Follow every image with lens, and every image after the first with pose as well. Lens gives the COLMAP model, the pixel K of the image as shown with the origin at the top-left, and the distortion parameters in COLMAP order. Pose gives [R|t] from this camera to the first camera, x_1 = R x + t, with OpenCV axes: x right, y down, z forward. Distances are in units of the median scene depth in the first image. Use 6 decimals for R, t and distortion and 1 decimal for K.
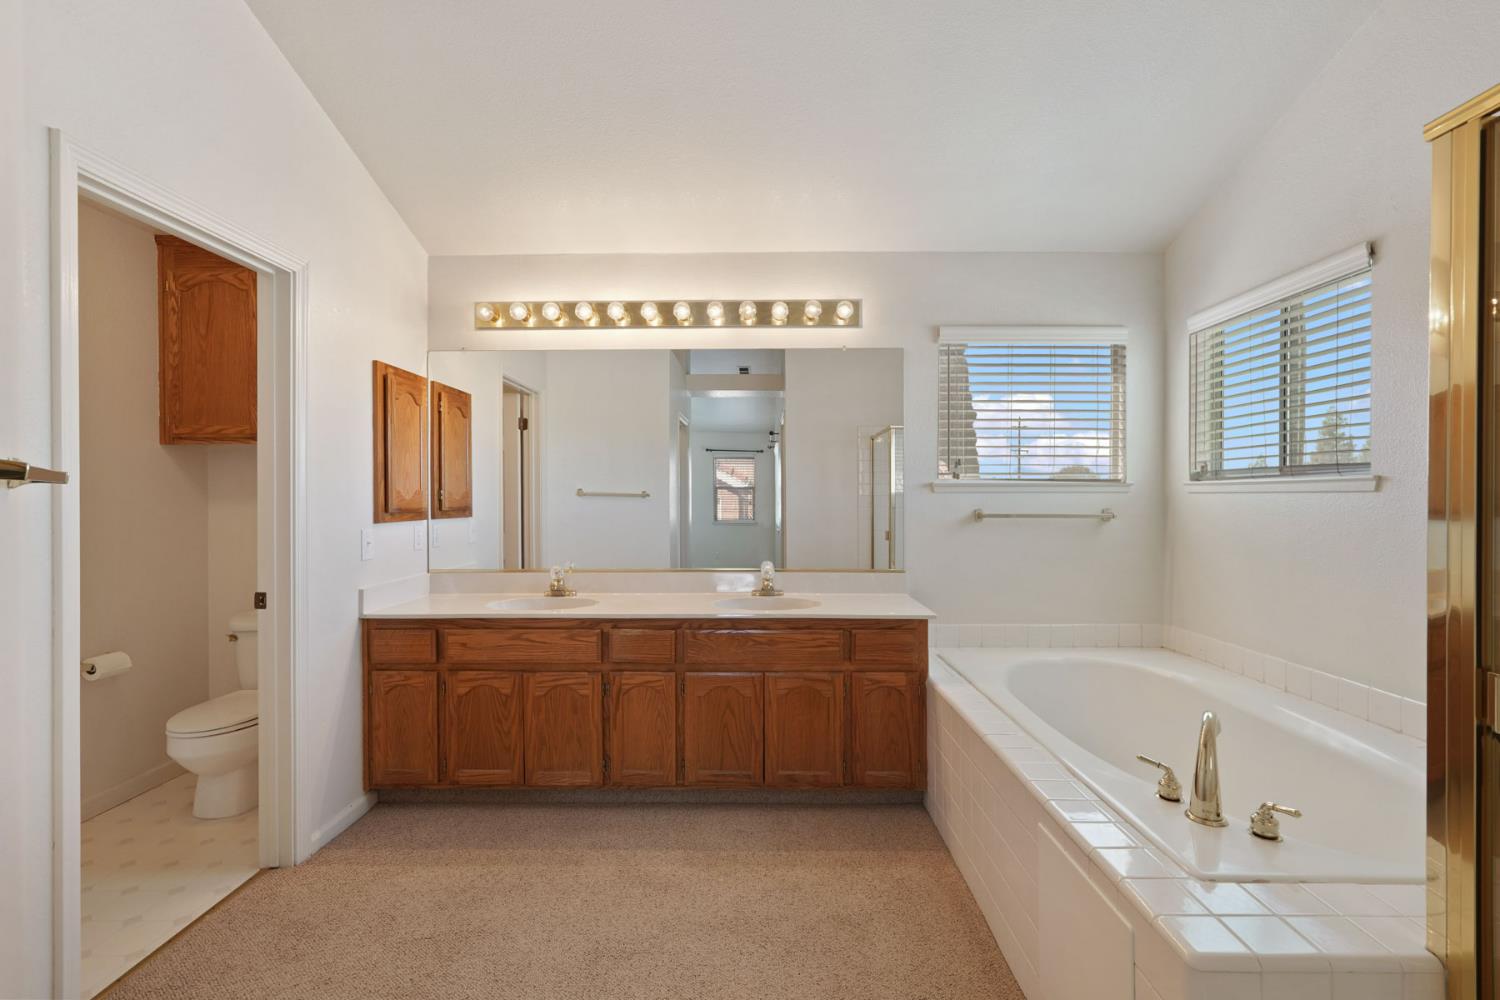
lens RADIAL K [[669.2, 0, 753.4], [0, 669.2, 501.0], [0, 0, 1]] dist [-0.005662, 0.001815]
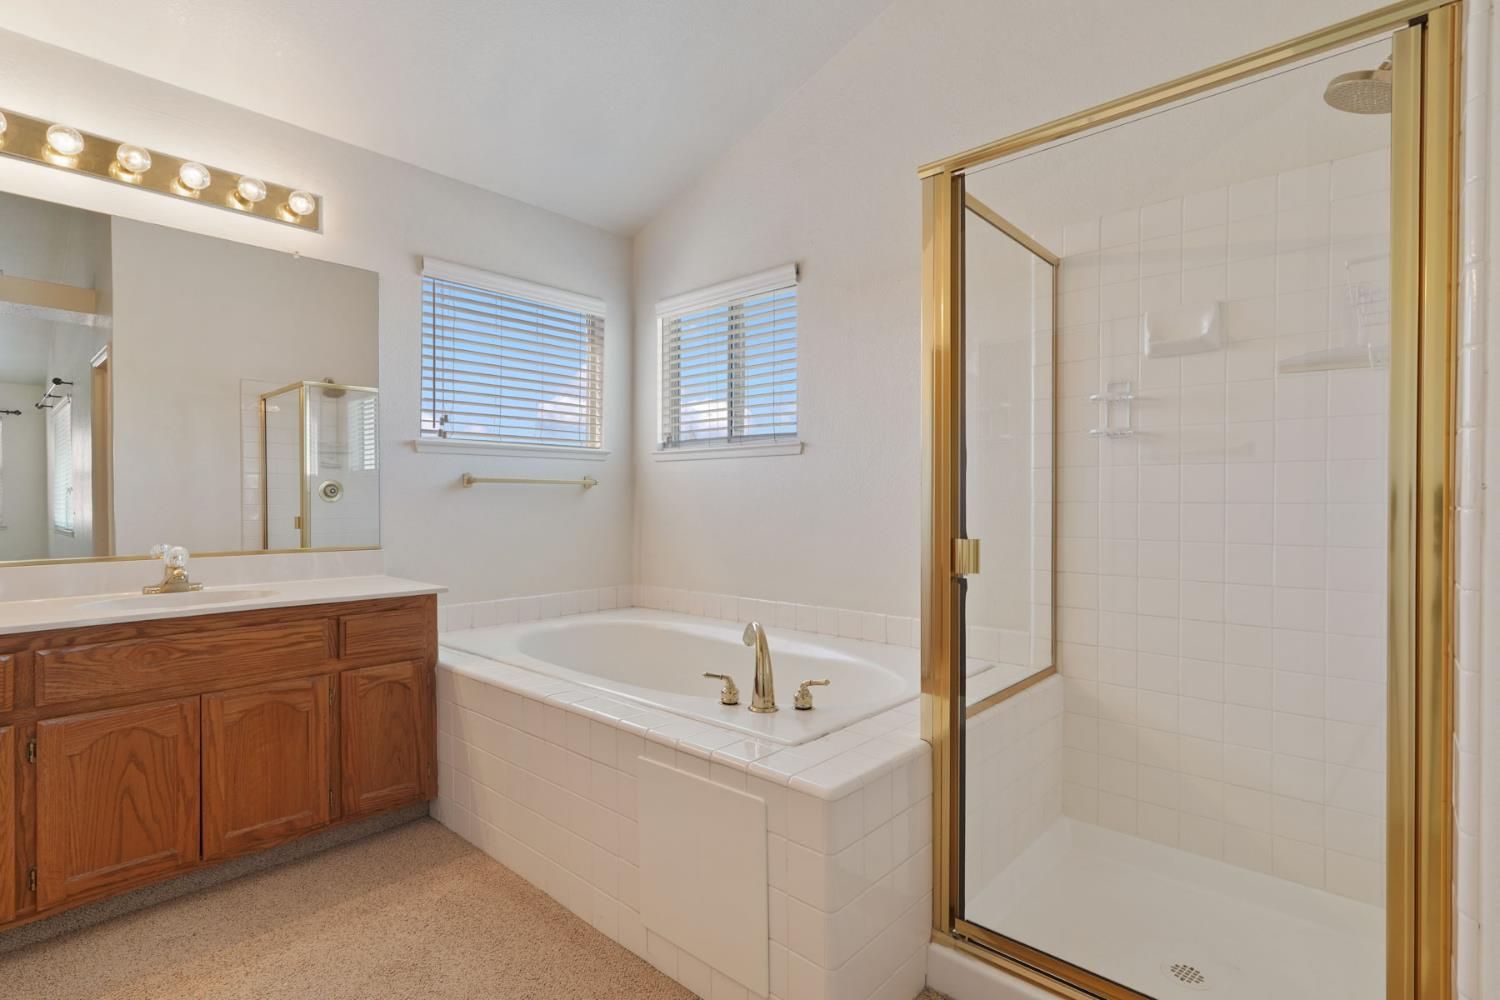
lens RADIAL K [[732.4, 0, 753.3], [0, 732.4, 498.7], [0, 0, 1]] dist [-0.015643, 0.005056]
pose [[0.662877, -0.000371, 0.748728, -0.164408], [0.005474, 0.999976, -0.004351, 0.063141], [-0.748708, 0.006982, 0.662863, 0.089863]]
